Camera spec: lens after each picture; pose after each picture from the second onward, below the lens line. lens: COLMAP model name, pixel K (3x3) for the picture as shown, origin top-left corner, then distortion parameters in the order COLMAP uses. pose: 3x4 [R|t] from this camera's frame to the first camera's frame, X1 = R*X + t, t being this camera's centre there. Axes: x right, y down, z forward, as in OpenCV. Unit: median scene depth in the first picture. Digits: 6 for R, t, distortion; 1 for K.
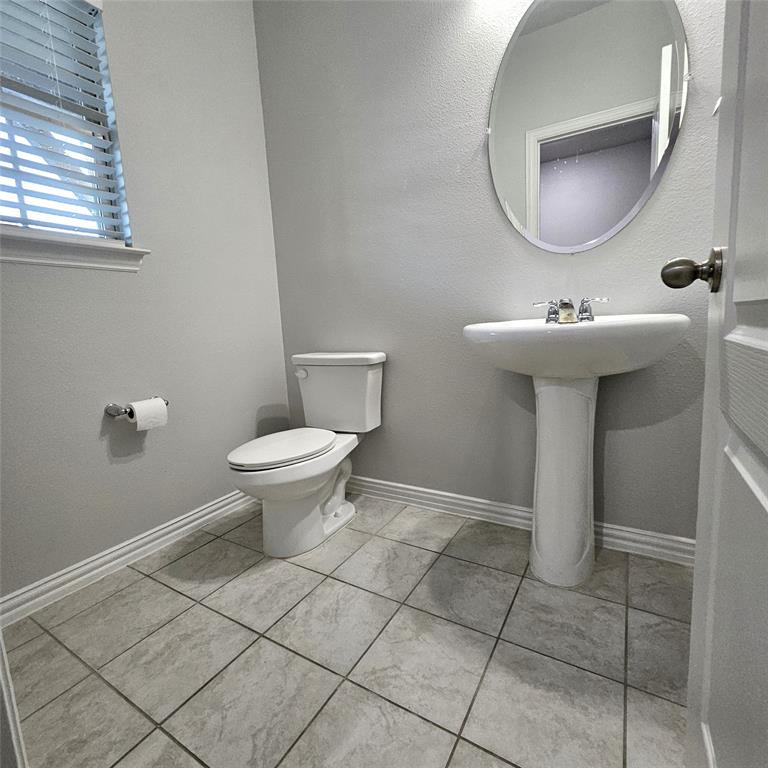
lens RADIAL K [[399.3, 0, 384.8], [0, 399.3, 383.8], [0, 0, 1]] dist [0.008954, -0.002207]
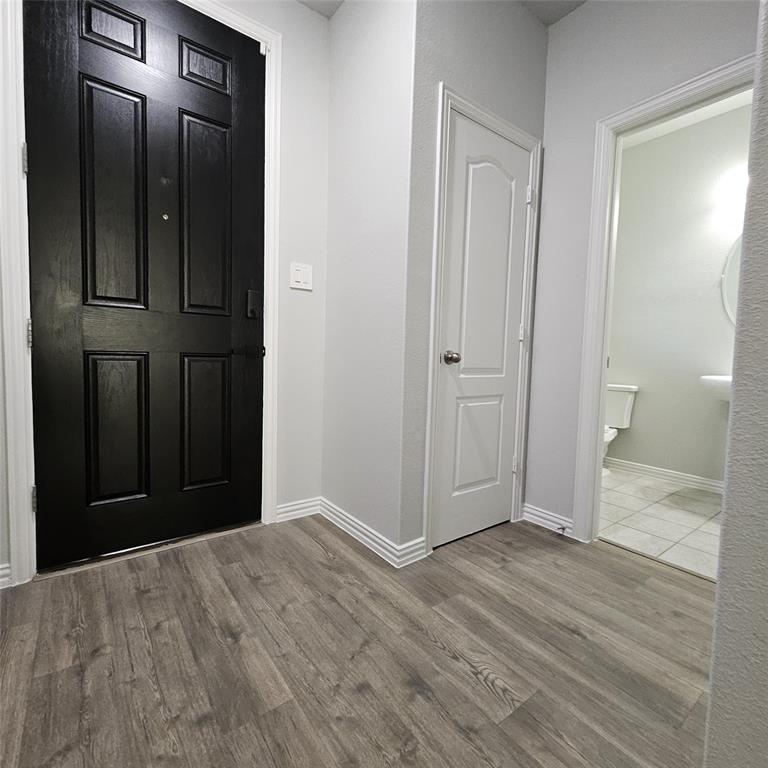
lens RADIAL K [[399.3, 0, 380.8], [0, 399.3, 386.5], [0, 0, 1]] dist [0.008954, -0.002207]
pose [[0.922673, 0.097697, -0.373000, -0.502191], [-0.124433, 0.991056, -0.048223, 0.194540], [0.364953, 0.090908, 0.926577, -1.381639]]
